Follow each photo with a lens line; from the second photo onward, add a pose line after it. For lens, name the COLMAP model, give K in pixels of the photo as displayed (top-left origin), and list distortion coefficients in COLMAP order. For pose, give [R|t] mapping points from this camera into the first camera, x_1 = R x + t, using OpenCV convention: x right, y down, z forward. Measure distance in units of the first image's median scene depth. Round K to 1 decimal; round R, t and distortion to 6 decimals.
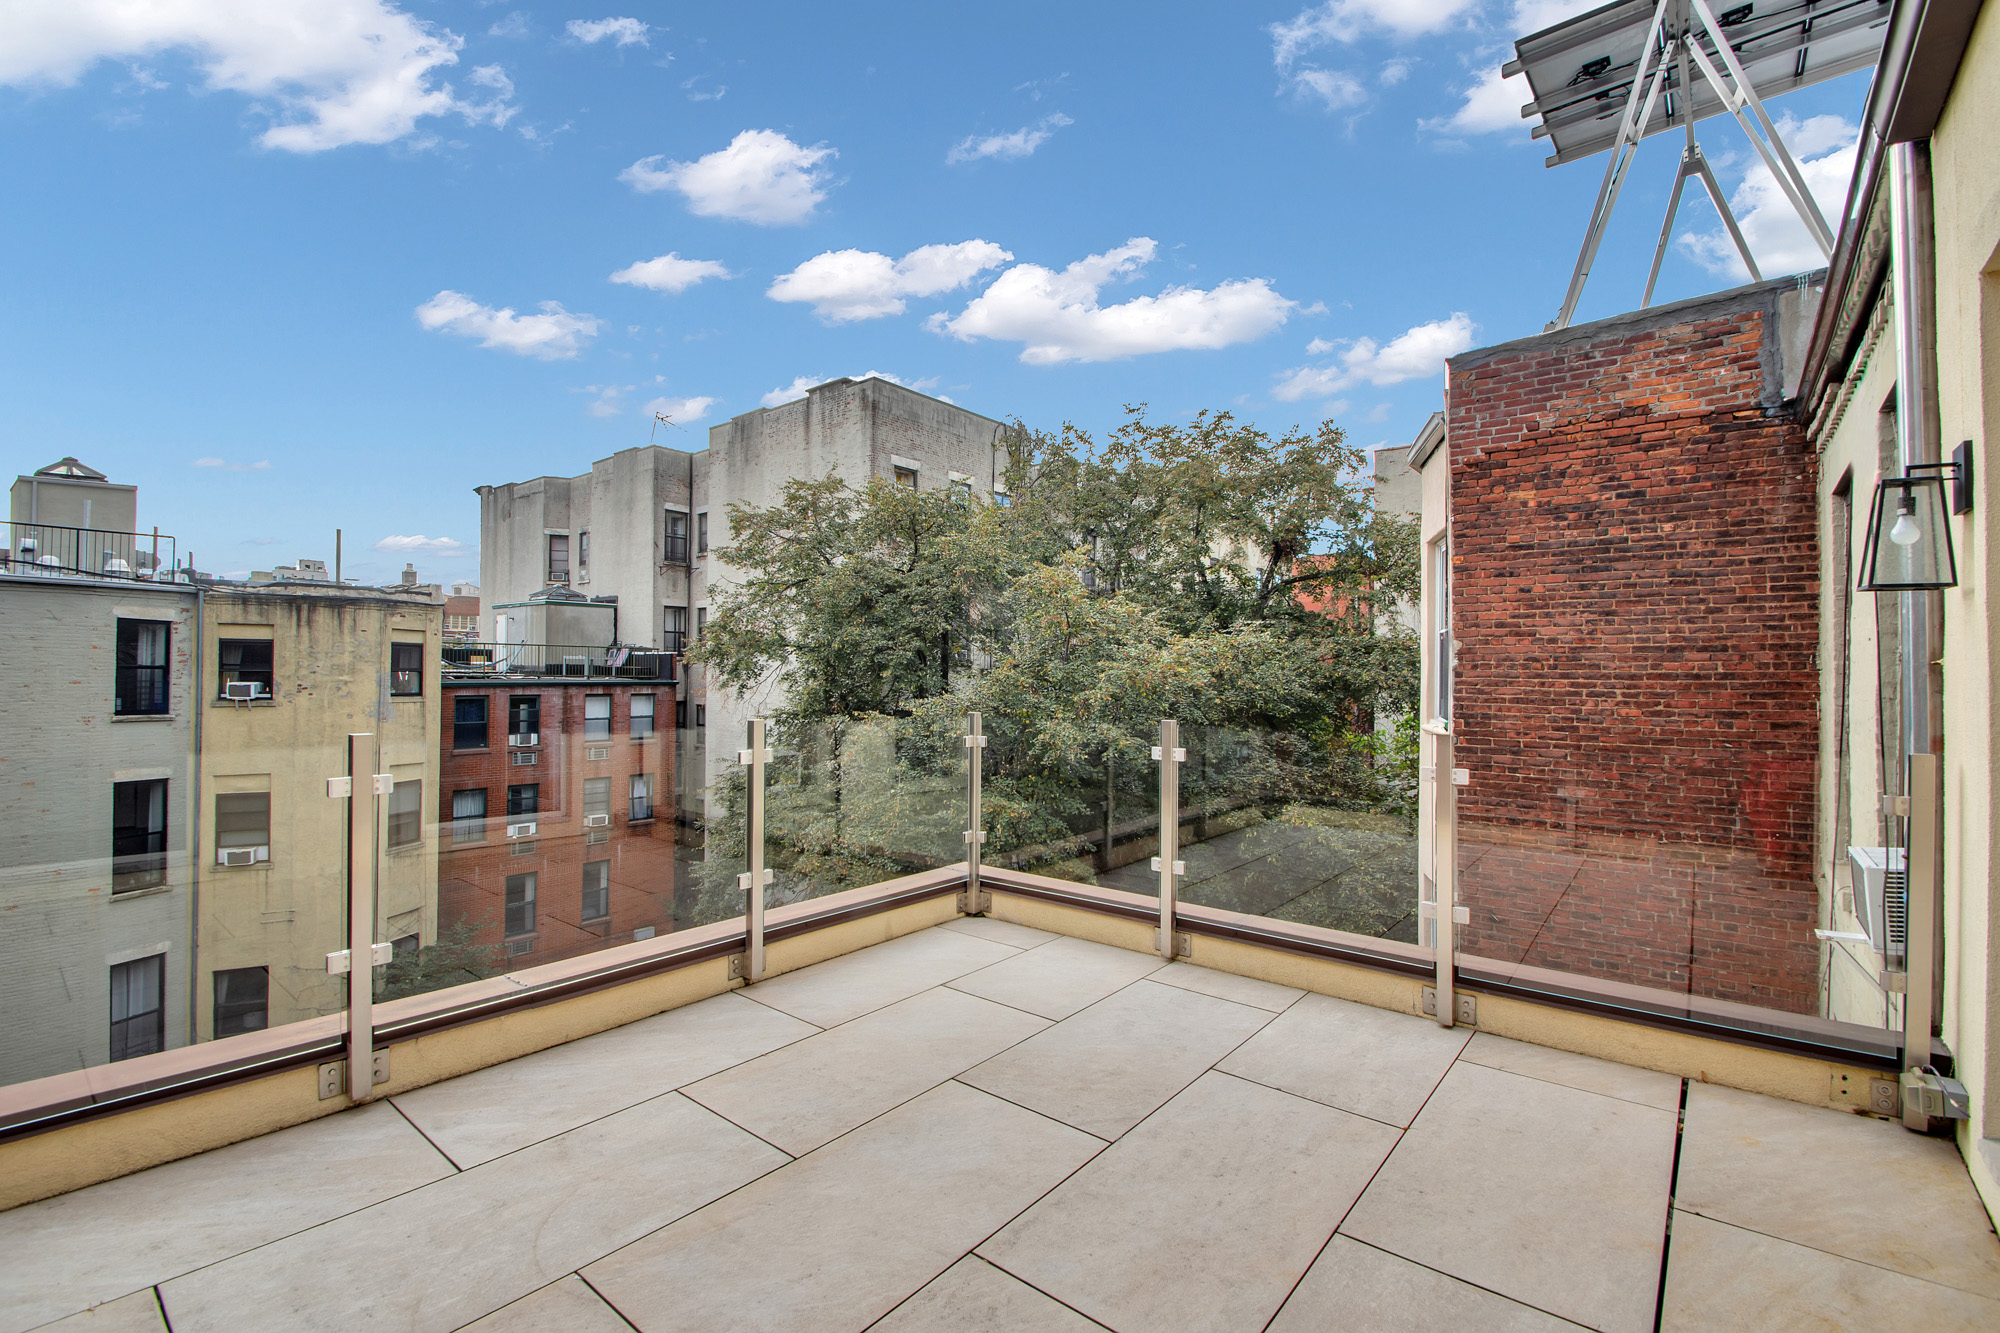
lens RADIAL K [[876.7, 0, 1000.0], [0, 876.7, 666.5], [0, 0, 1]] dist [-0.016211, -0.000254]
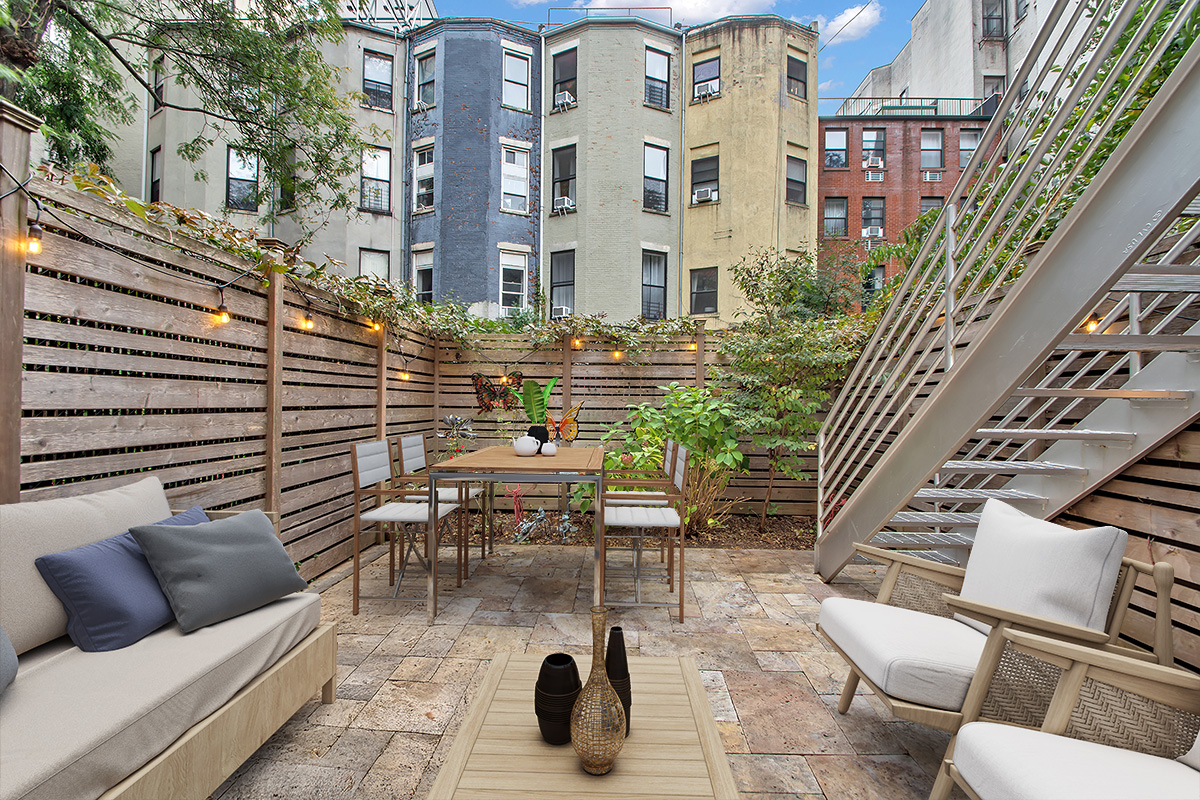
lens RADIAL K [[533.0, 0, 600.0], [0, 533.0, 400.0], [0, 0, 1]] dist [-0.022826, -0.000121]
pose [[0.613102, 0.001374, -0.790002, -0.212464], [-0.000201, 0.999999, 0.001583, 0.530791], [0.790003, -0.000812, 0.613102, 0.238573]]
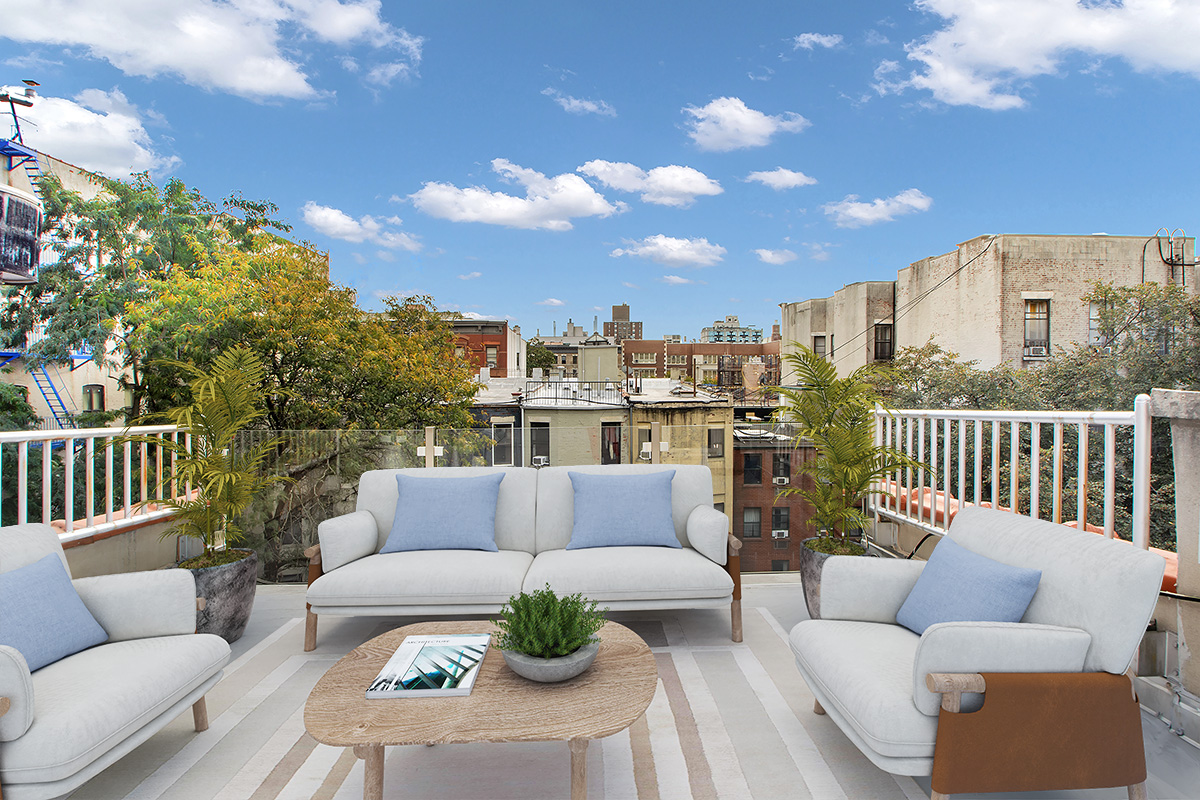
lens RADIAL K [[622.3, 0, 600.0], [0, 622.3, 400.0], [0, 0, 1]] dist [-0.001688, -0.000007]
pose [[0.653733, -0.003484, -0.756717, 0.161238], [0.014729, 0.999859, 0.008121, -0.105194], [0.756582, -0.016455, 0.653692, -0.049570]]
